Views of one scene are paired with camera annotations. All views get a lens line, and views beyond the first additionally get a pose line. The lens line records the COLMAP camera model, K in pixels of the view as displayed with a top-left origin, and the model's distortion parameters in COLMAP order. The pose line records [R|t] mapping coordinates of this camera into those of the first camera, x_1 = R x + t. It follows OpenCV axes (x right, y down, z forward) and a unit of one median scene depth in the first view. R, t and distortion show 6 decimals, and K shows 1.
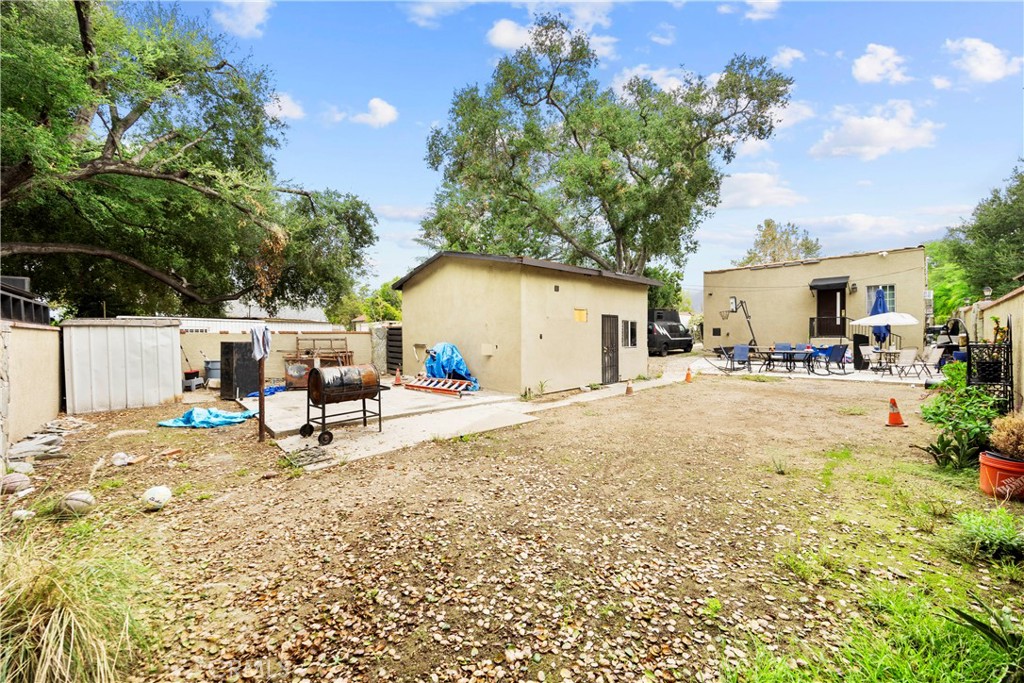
lens RADIAL K [[406.9, 0, 512.5], [0, 406.9, 332.1], [0, 0, 1]] dist [0.000631, 0.000403]
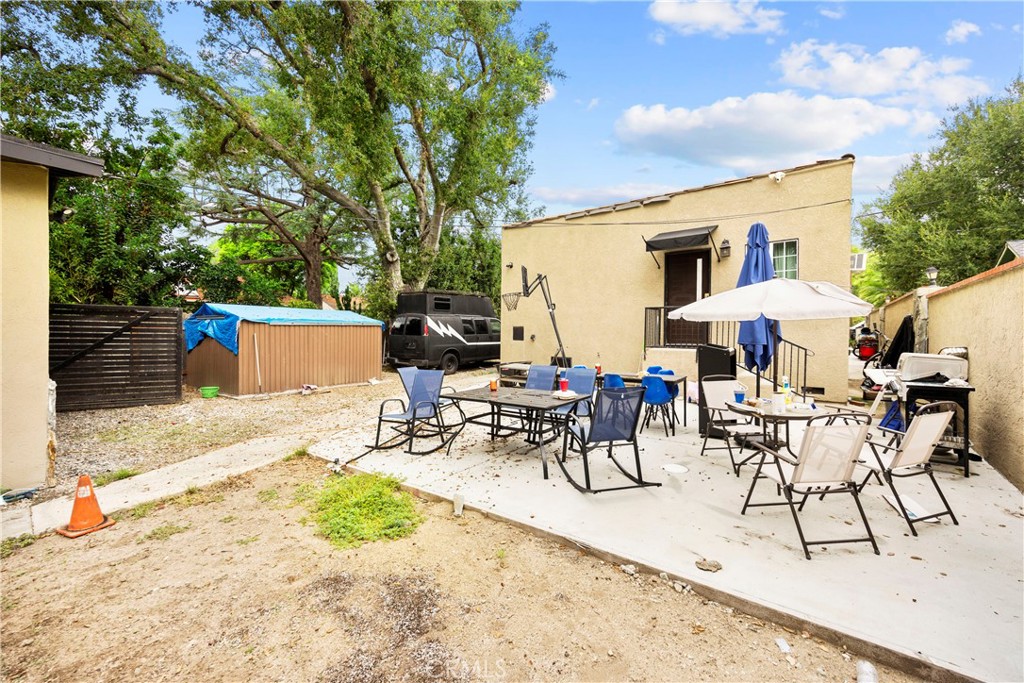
lens RADIAL K [[406.9, 0, 512.5], [0, 406.9, 332.1], [0, 0, 1]] dist [0.000631, 0.000403]
pose [[0.990466, 0.010291, 0.137373, 0.549986], [-0.010960, 0.999931, 0.004115, -0.005106], [-0.137322, -0.005581, 0.990511, 0.580150]]
